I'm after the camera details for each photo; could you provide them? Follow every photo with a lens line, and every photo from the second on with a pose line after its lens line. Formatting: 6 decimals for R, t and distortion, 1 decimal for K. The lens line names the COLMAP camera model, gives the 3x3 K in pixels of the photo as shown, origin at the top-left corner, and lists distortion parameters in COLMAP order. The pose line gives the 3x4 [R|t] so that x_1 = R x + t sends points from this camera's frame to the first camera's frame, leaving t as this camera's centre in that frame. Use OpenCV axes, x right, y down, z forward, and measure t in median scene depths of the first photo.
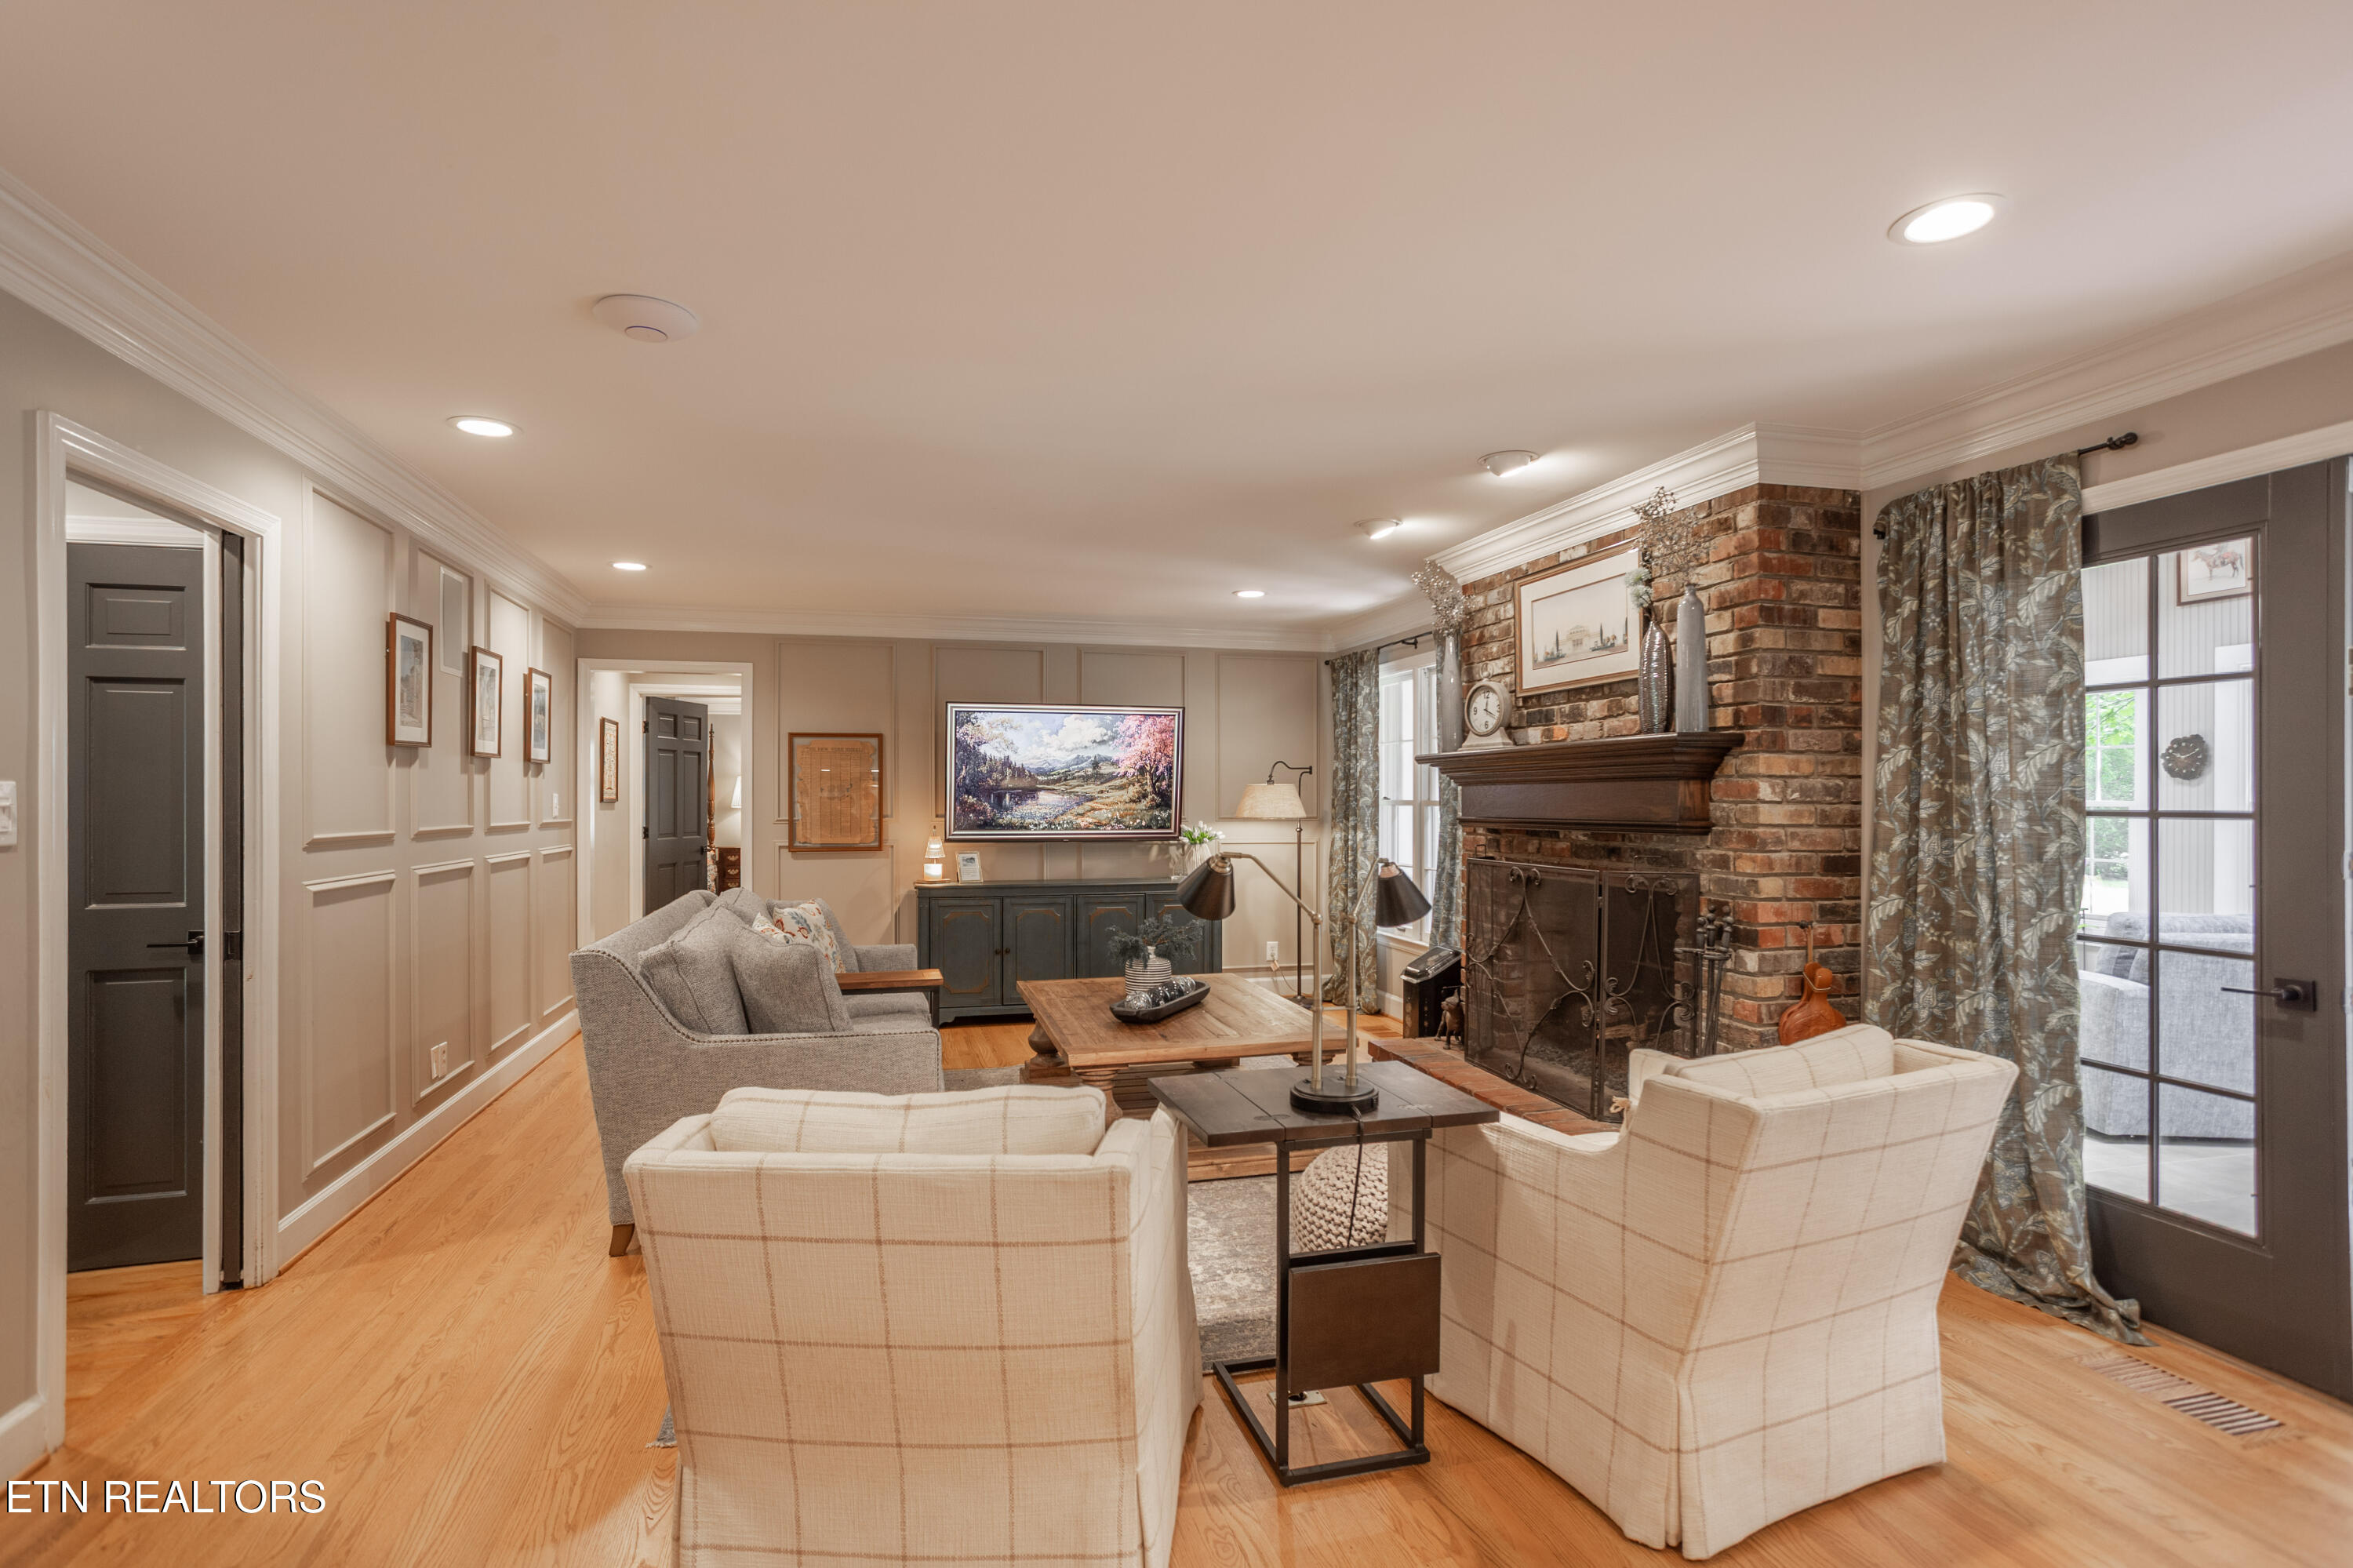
lens RADIAL K [[1151.9, 0, 1166.1], [0, 1151.9, 796.6], [0, 0, 1]] dist [-0.030654, 0.009683]
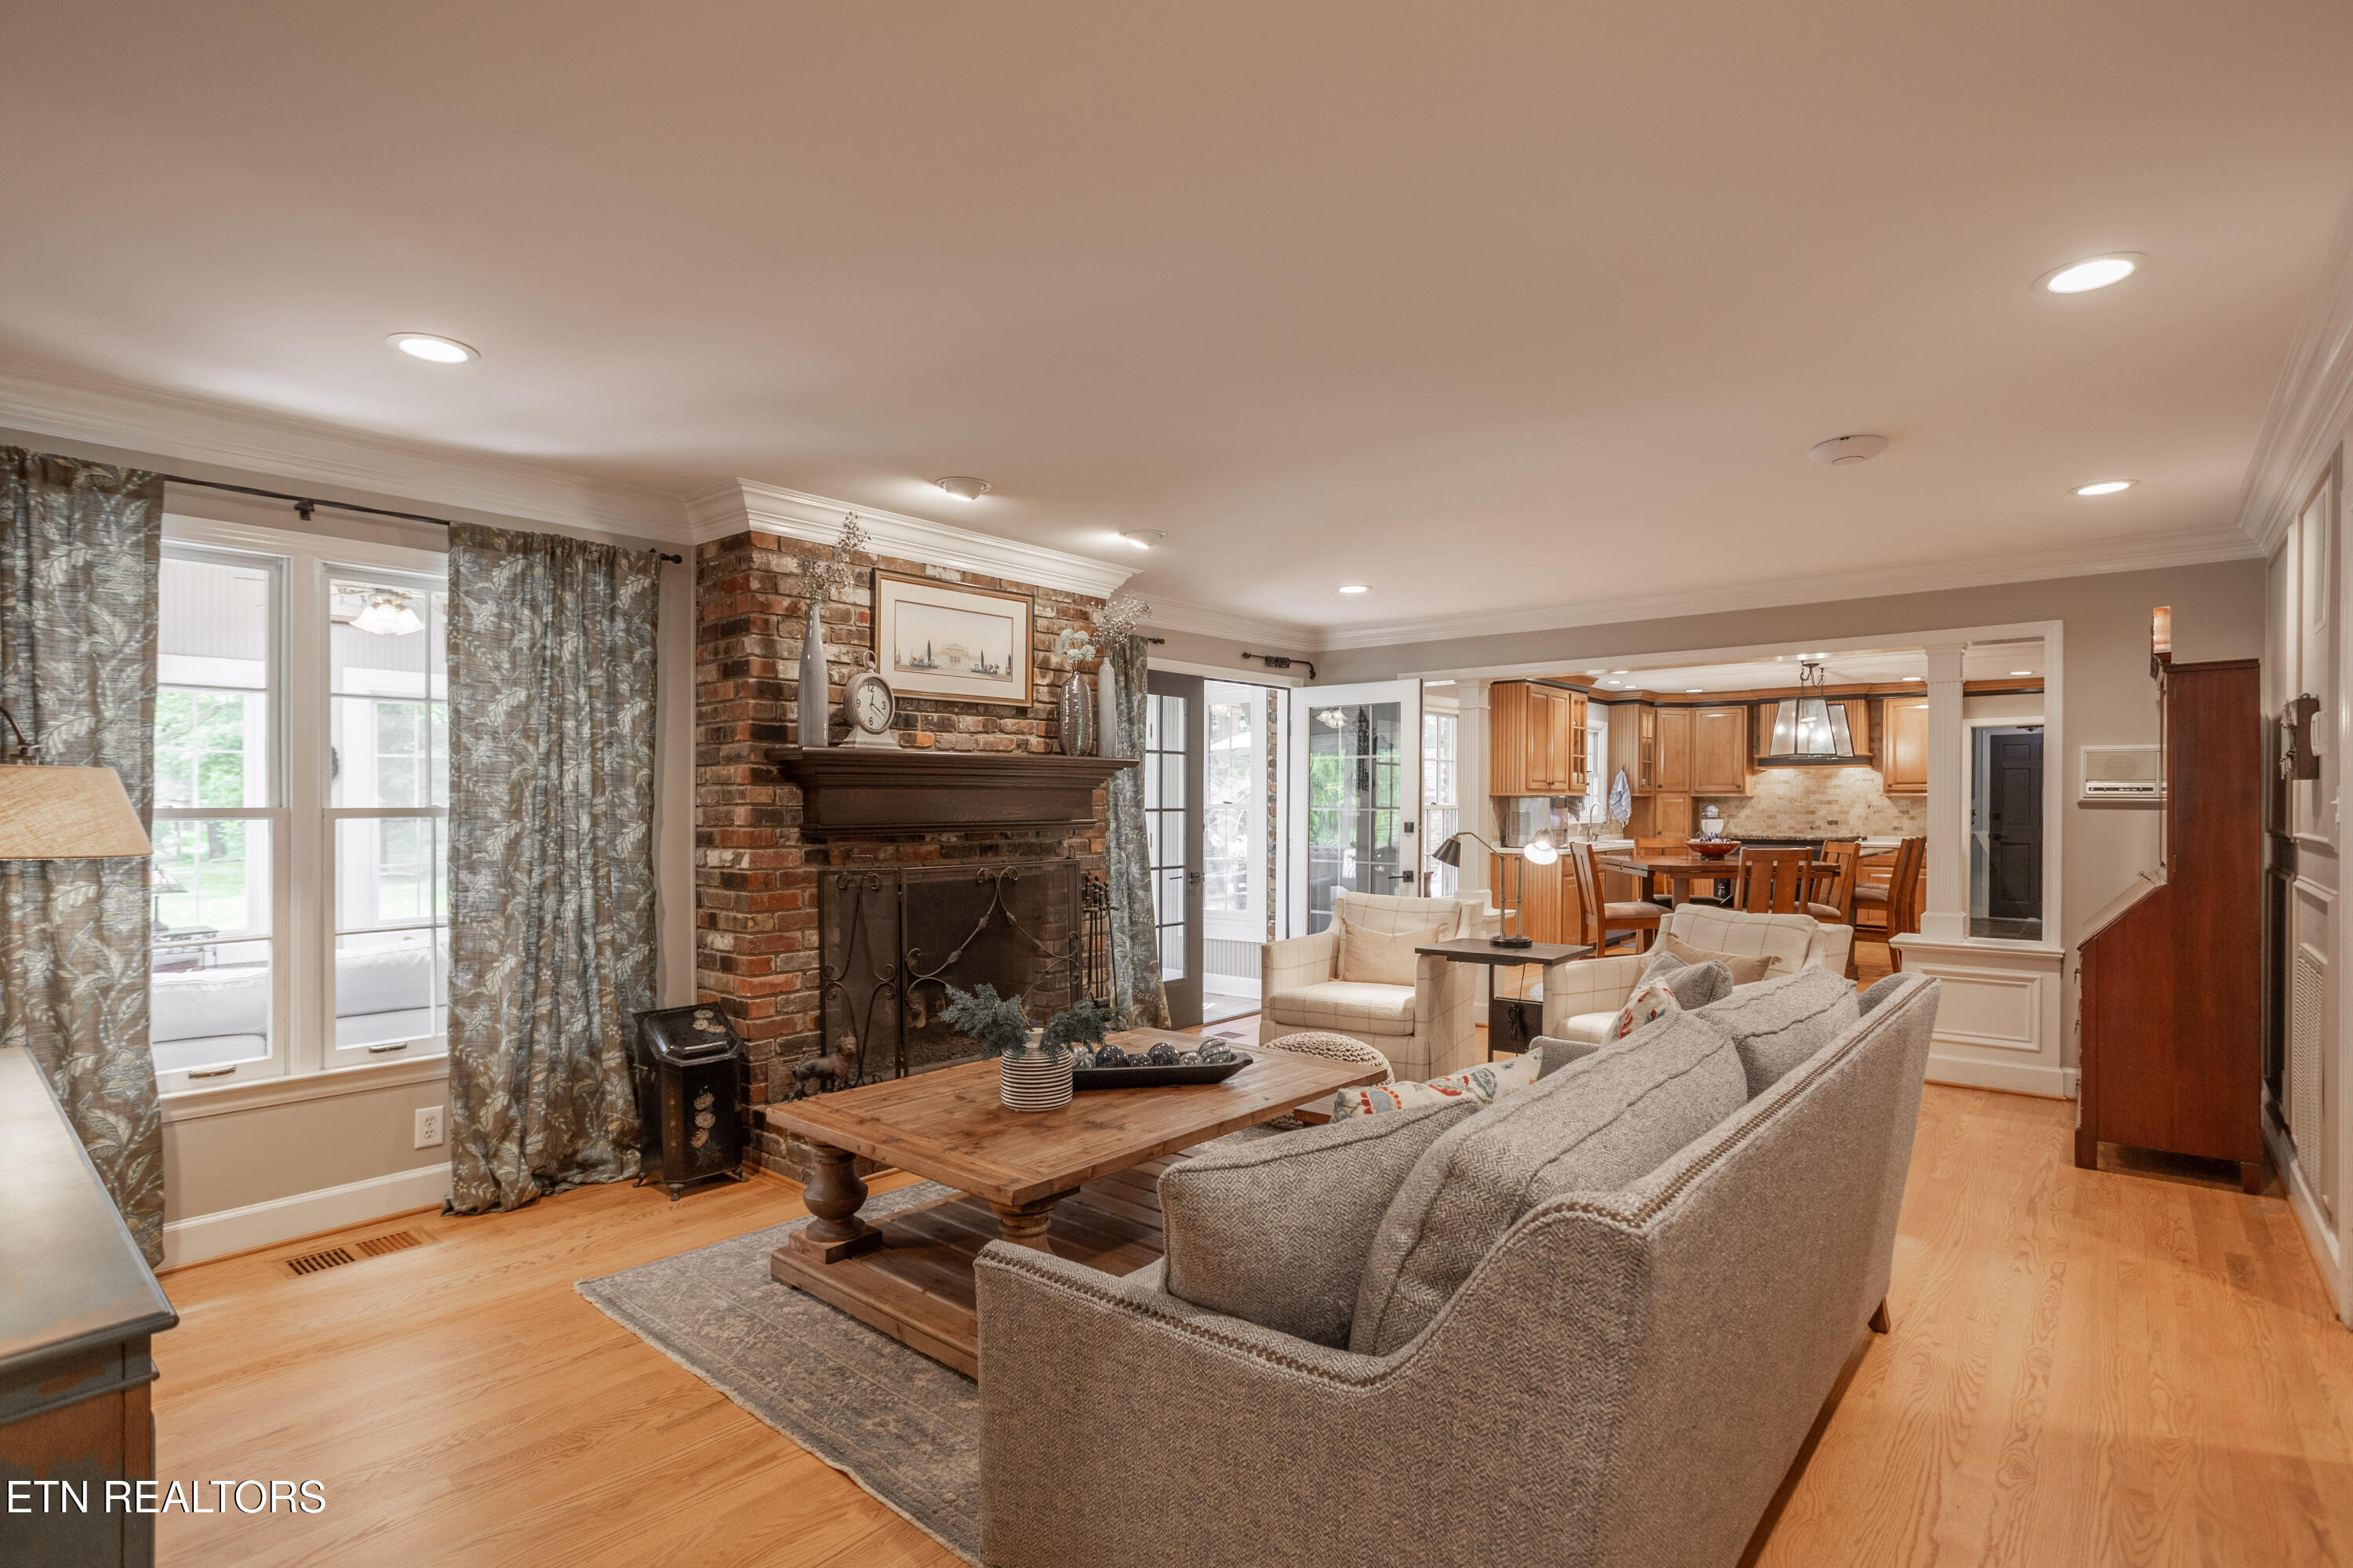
lens RADIAL K [[1151.9, 0, 1182.5], [0, 1151.9, 817.2], [0, 0, 1]] dist [-0.030654, 0.009683]
pose [[-0.579968, -0.016536, 0.814472, -0.428157], [-0.006096, 0.999854, 0.015959, -0.002445], [-0.814617, 0.004290, -0.579984, 0.952063]]
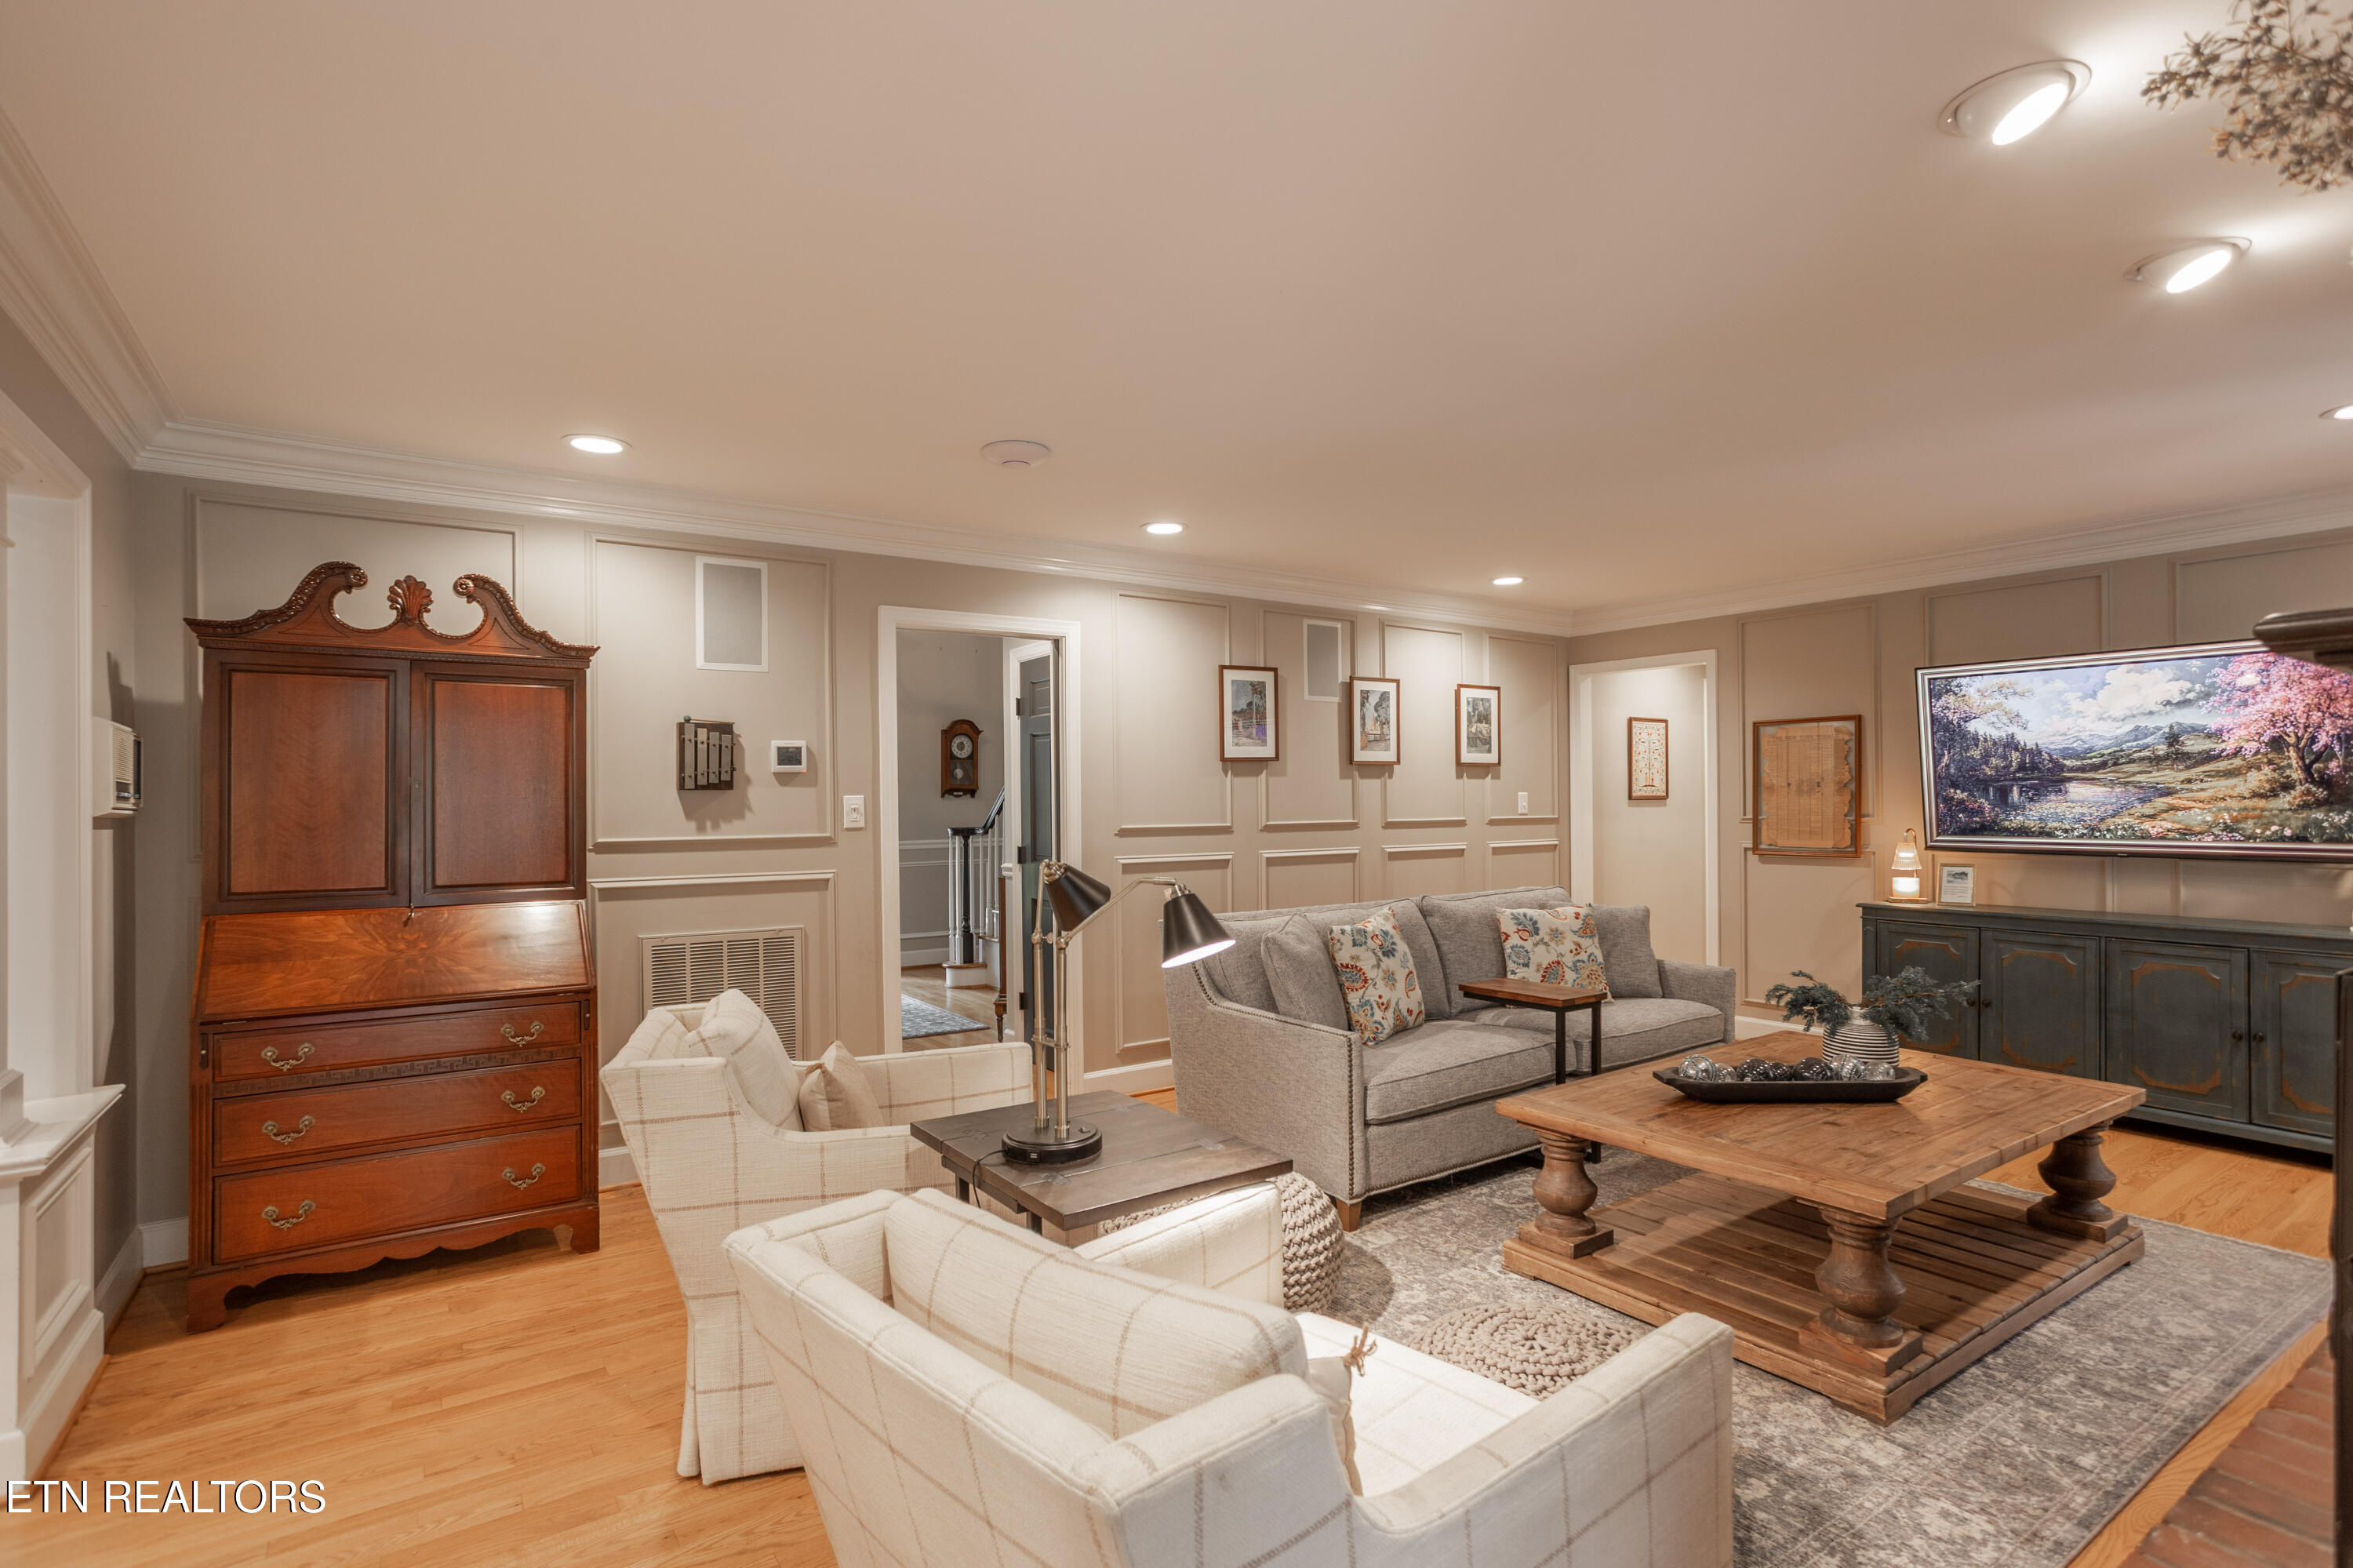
lens RADIAL K [[1151.9, 0, 1174.3], [0, 1151.9, 782.6], [0, 0, 1]] dist [-0.030654, 0.009683]
pose [[0.341120, -0.015294, -0.939895, 0.353609], [0.010660, 0.999866, -0.012401, -0.001572], [0.939959, -0.005789, 0.341238, 0.269138]]
